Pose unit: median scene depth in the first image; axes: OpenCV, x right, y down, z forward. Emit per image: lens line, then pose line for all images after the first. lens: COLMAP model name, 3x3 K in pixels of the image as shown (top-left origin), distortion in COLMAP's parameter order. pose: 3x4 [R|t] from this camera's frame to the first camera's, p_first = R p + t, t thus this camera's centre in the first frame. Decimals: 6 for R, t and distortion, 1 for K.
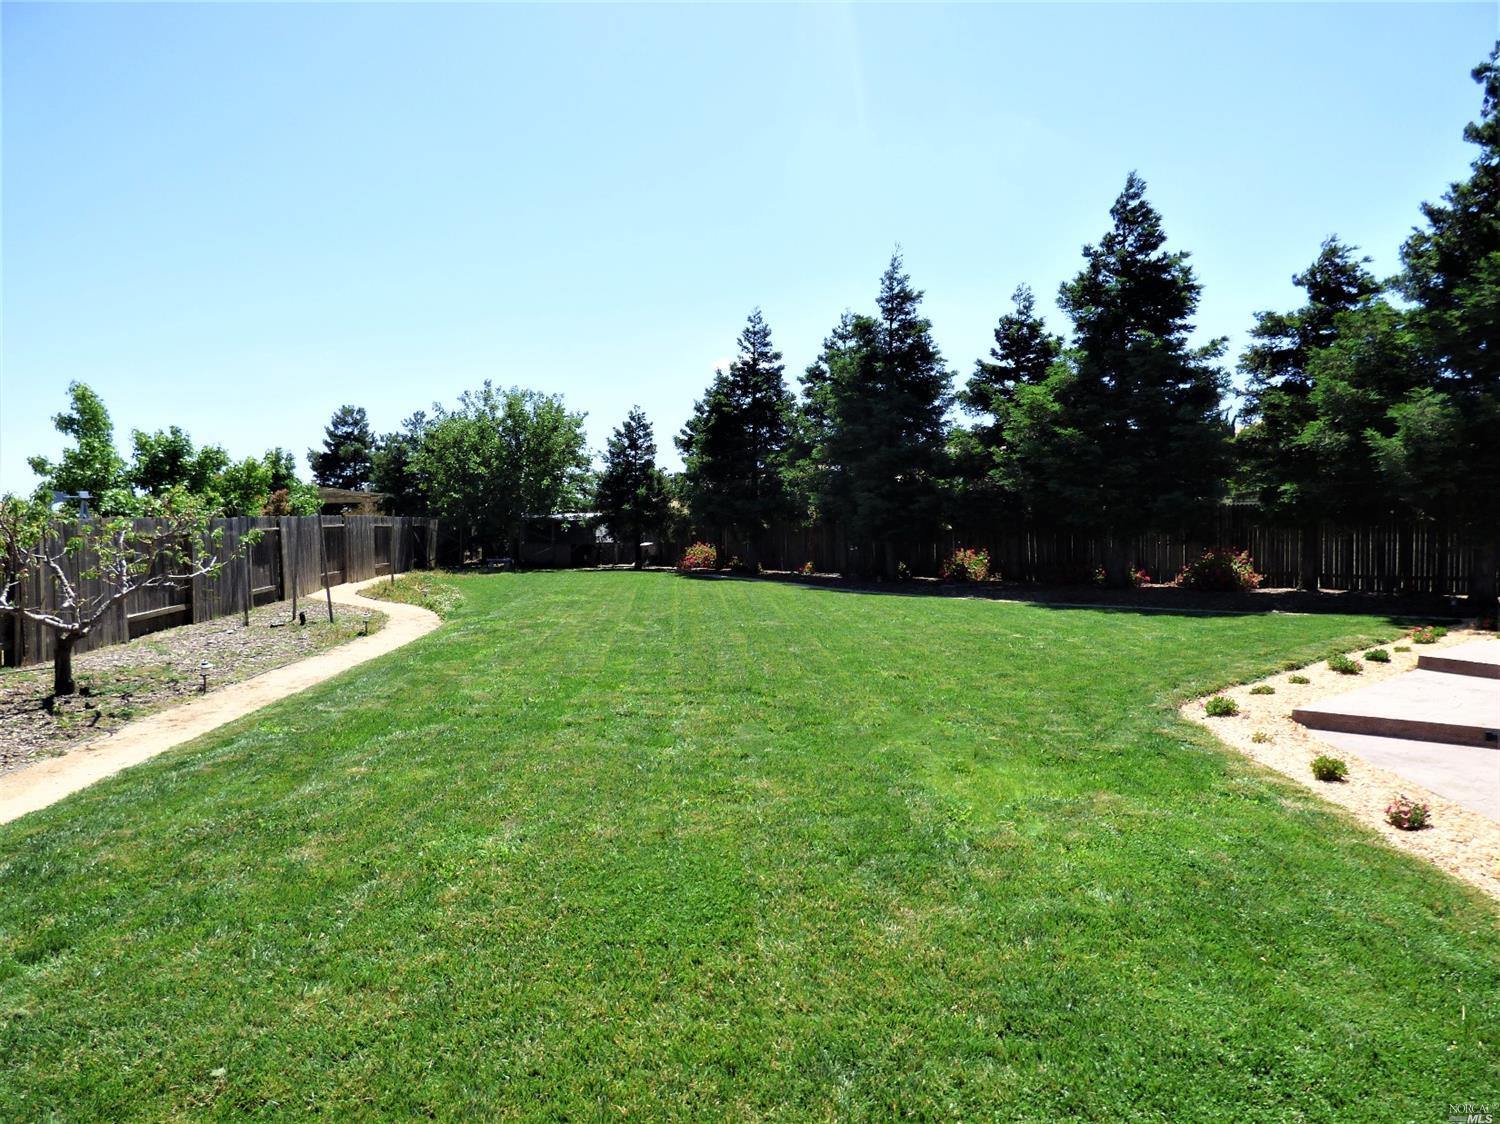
lens RADIAL K [[857.7, 0, 750.0], [0, 857.7, 562.0], [0, 0, 1]] dist [-0.001346, -0.037855]
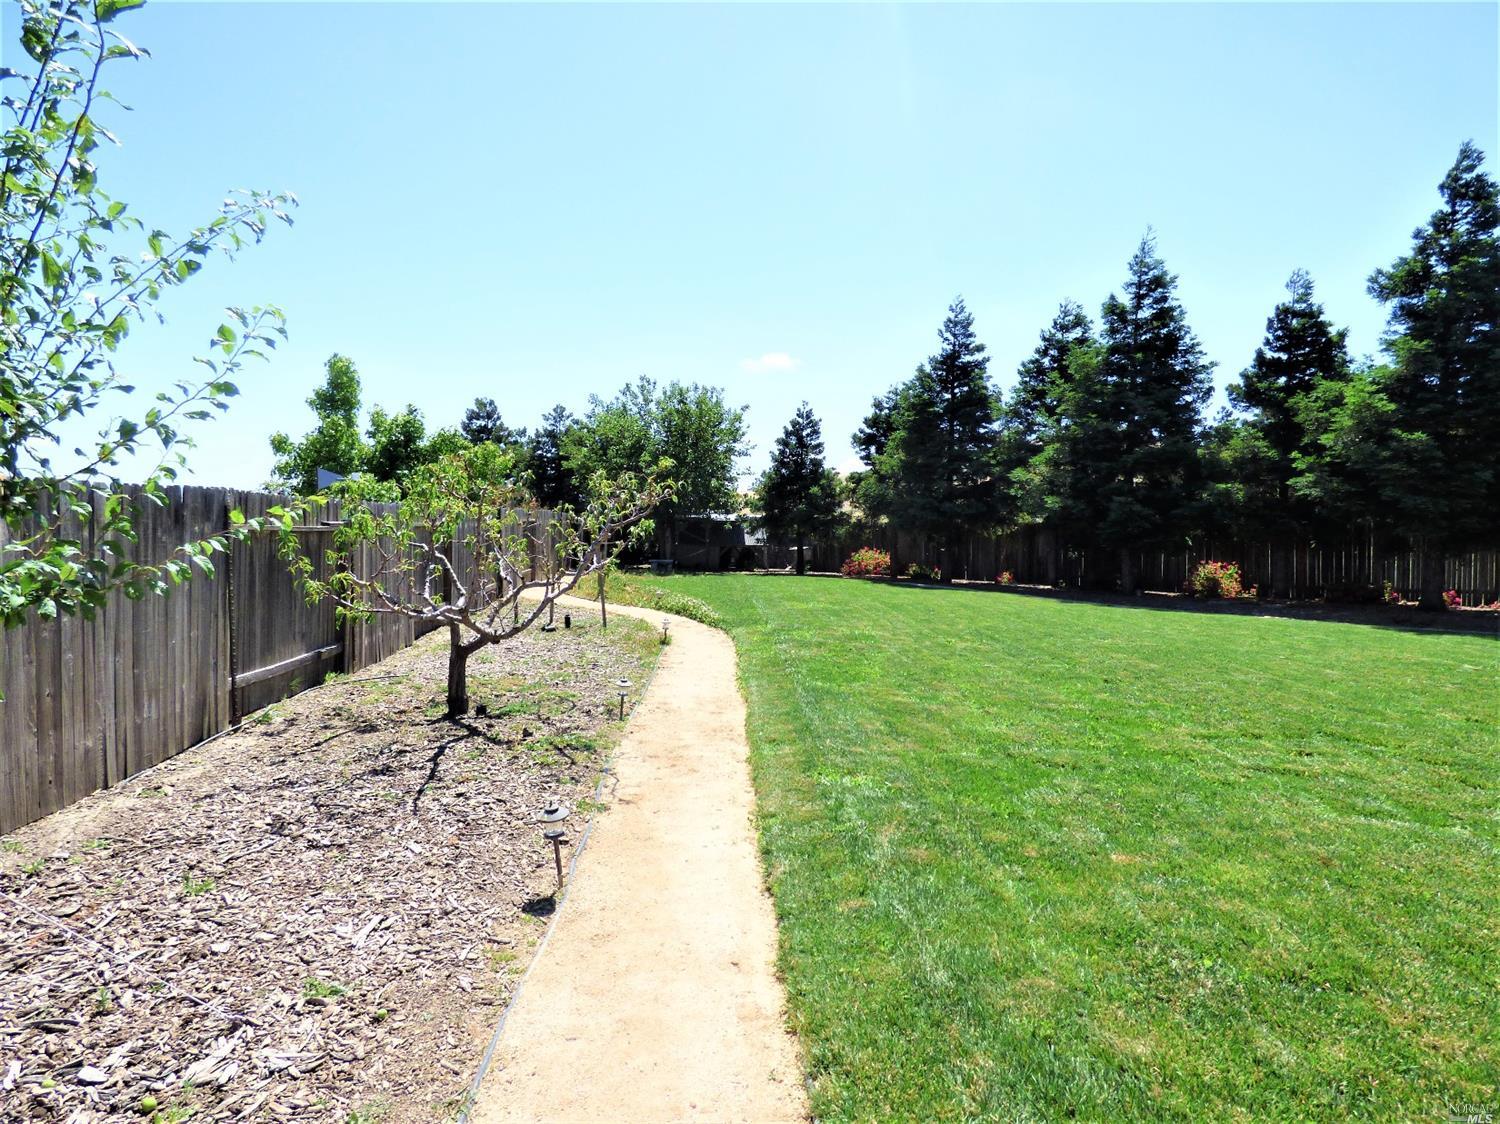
lens RADIAL K [[860.4, 0, 750.0], [0, 860.4, 562.0], [0, 0, 1]] dist [0.001107, -0.030824]
pose [[0.997779, 0.025150, -0.061677, -0.153443], [-0.025563, 0.999656, -0.005917, 0.002391], [0.061507, 0.007480, 0.998079, 0.059060]]
